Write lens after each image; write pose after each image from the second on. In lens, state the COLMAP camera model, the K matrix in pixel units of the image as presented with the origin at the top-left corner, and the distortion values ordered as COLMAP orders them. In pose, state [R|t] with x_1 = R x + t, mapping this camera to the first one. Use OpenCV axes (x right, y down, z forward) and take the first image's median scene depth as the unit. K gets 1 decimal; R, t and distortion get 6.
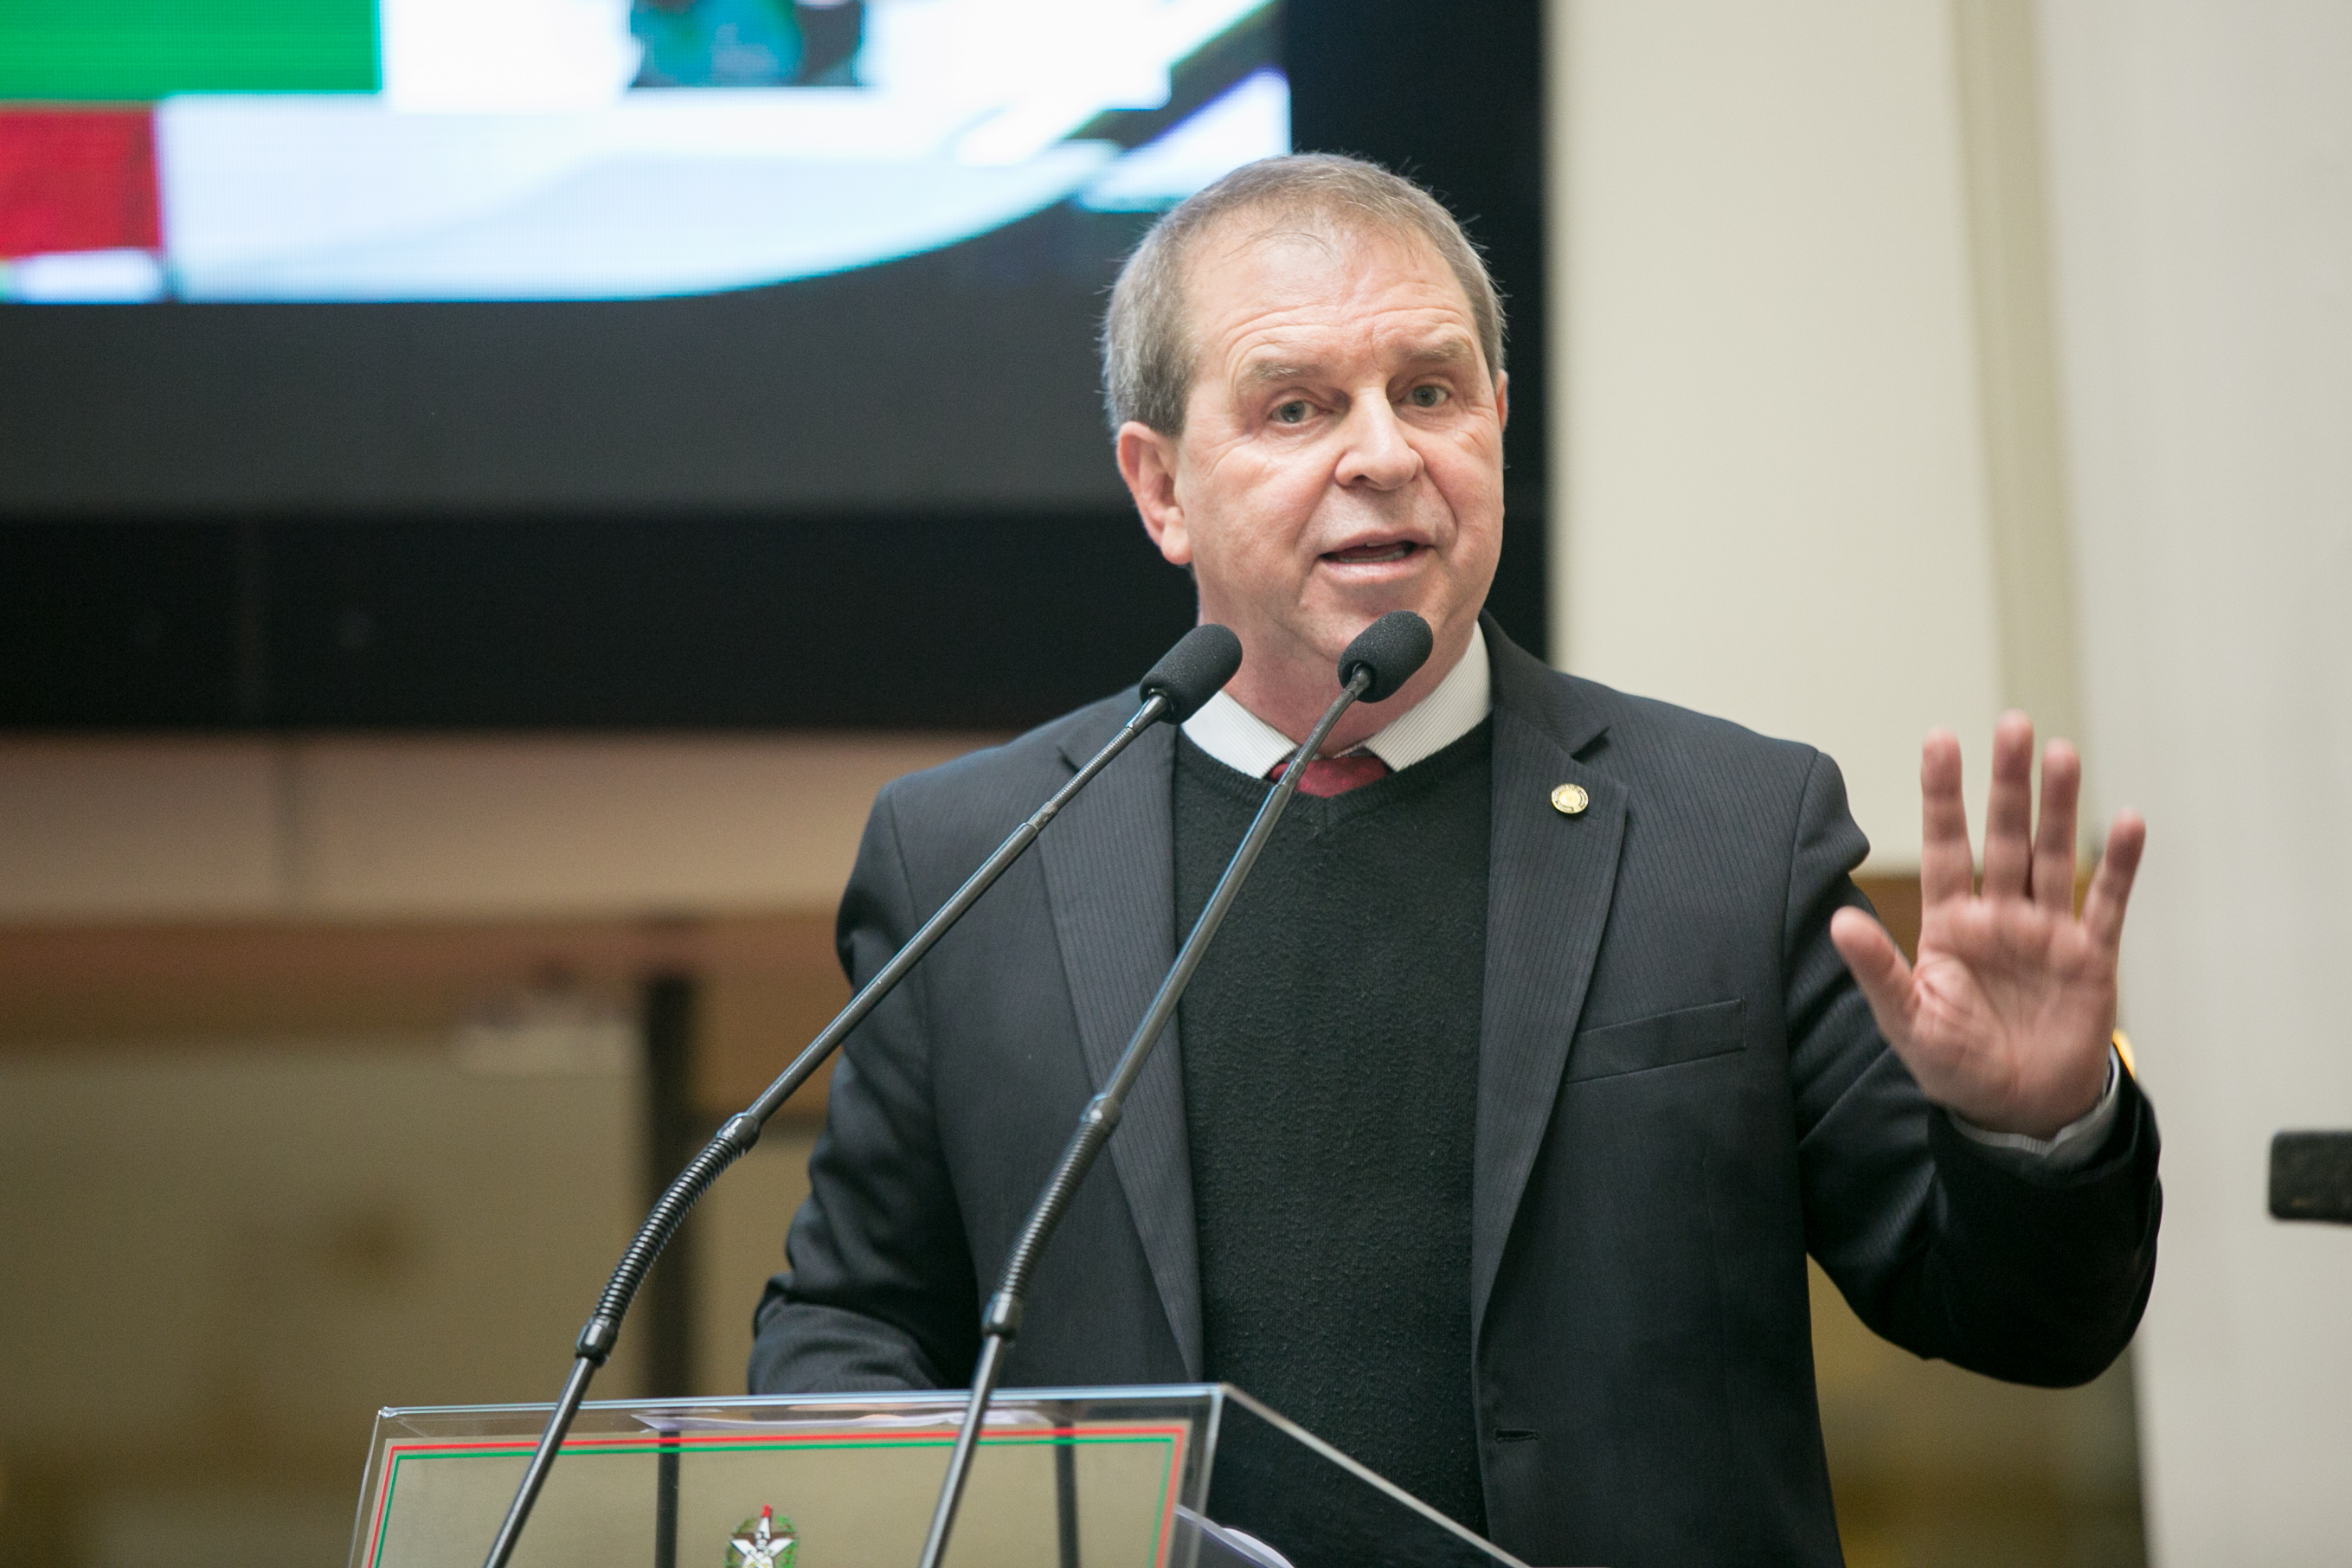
lens RADIAL K [[13512.0, 0, 1171.9], [0, 13512.0, 803.3], [0, 0, 1]] dist [1.964299, 0.000000]
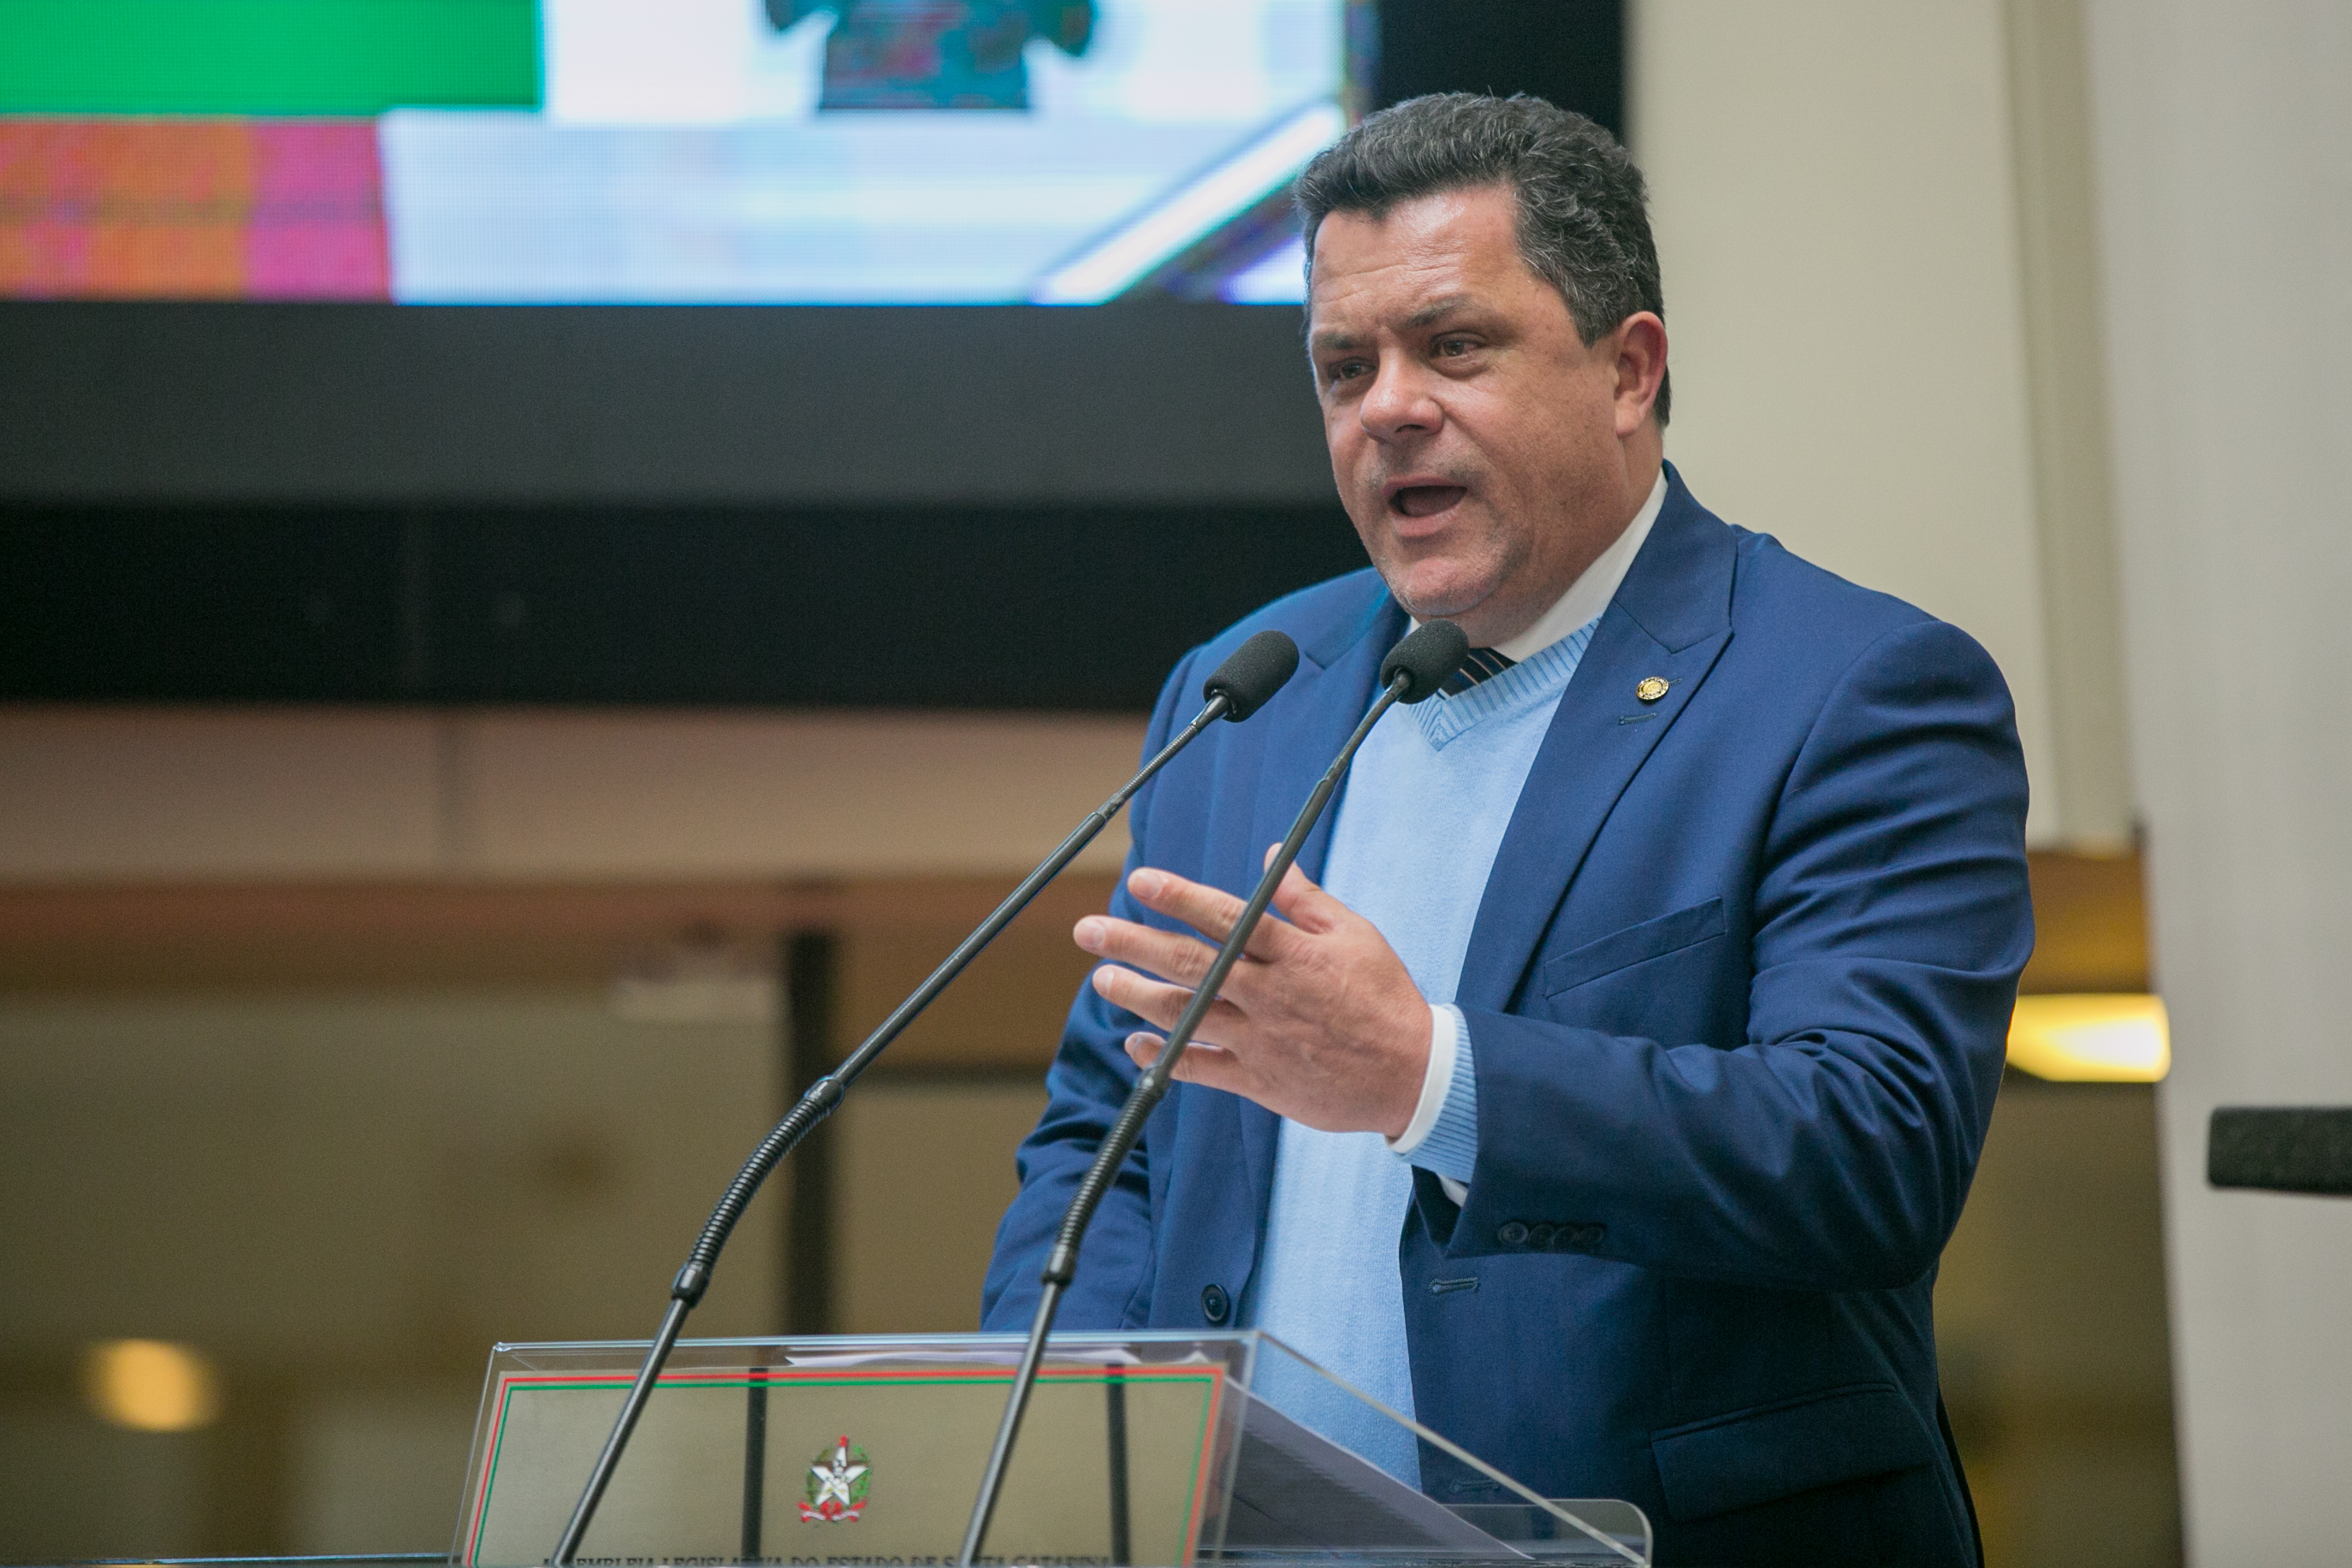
lens RADIAL K [[13510.8, 0, 1251.5], [0, 13510.8, 814.2], [0, 0, 1]] dist [1.964299, 0.000000]
pose [[0.999873, 0.008918, -0.013183, 0.015972], [-0.008831, 0.999939, 0.006617, -0.005585], [0.013241, -0.006500, 0.999891, -0.086847]]
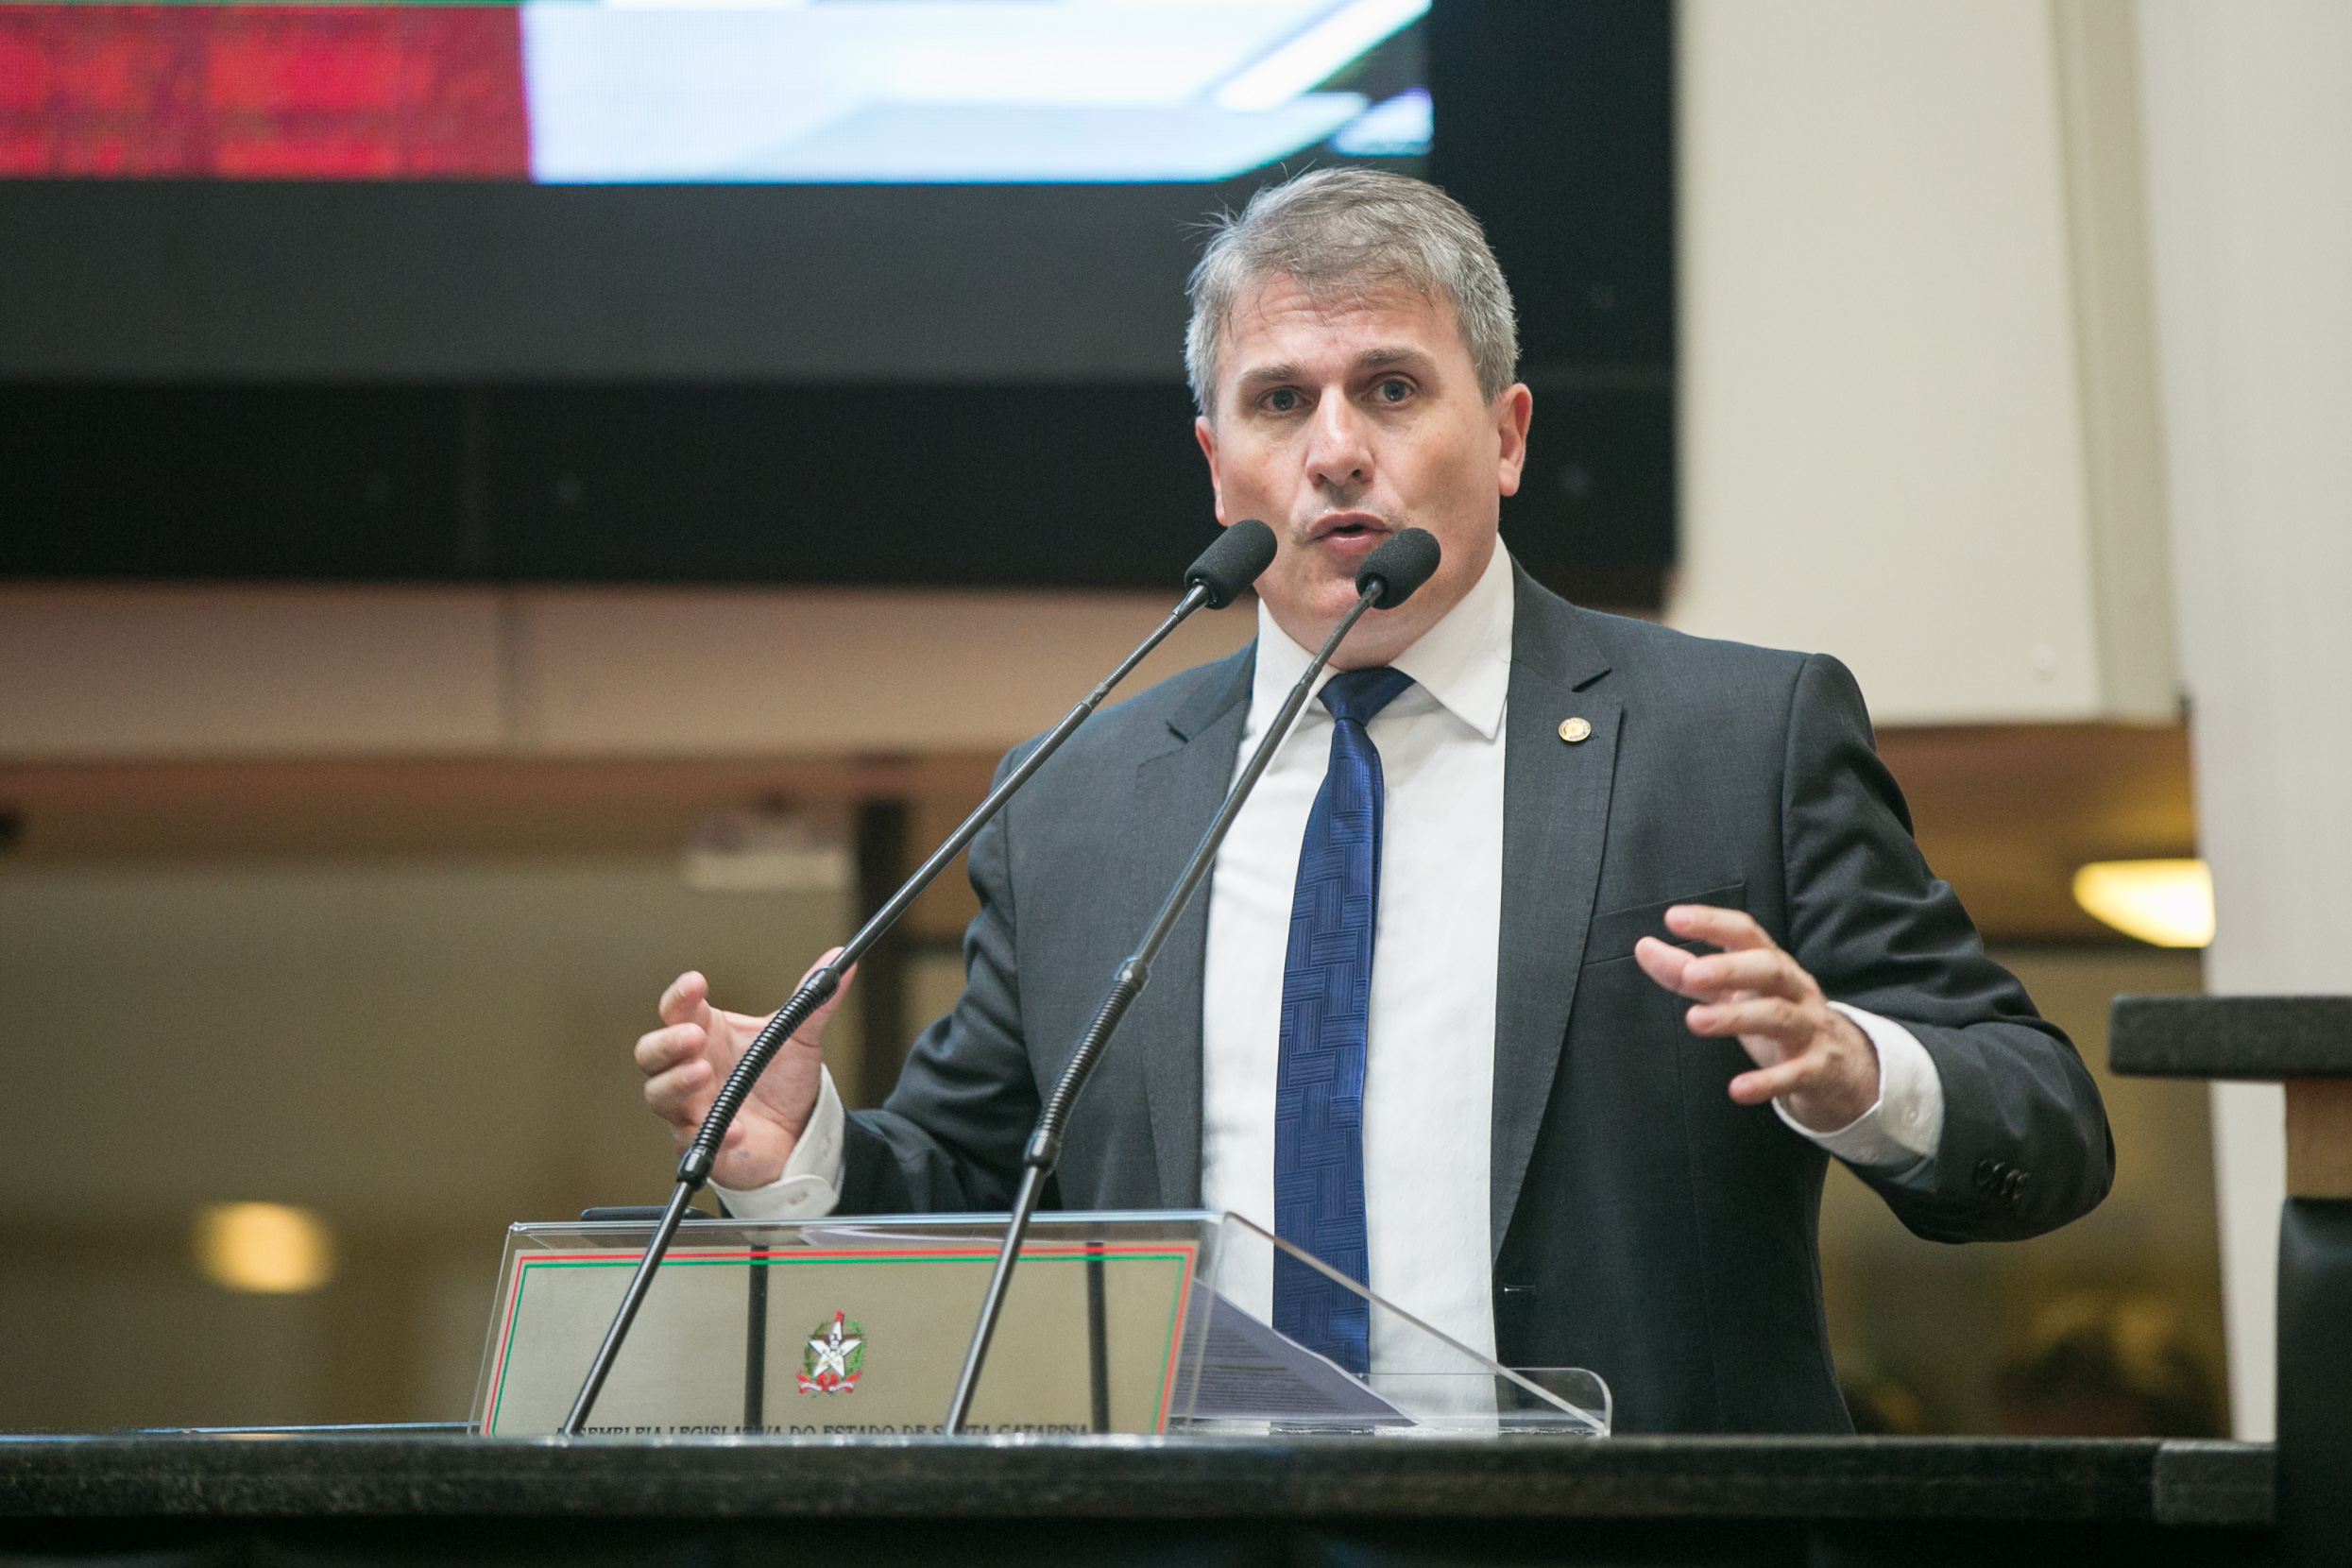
lens RADIAL K [[13512.0, 0, 1175.9], [0, 13512.0, 761.2], [0, 0, 1]] dist [1.964299, 0.000000]
pose [[0.999713, 0.005119, -0.023388, 0.023942], [-0.004831, 0.999912, 0.012344, -0.008836], [0.023449, -0.012227, 0.999650, -0.141119]]
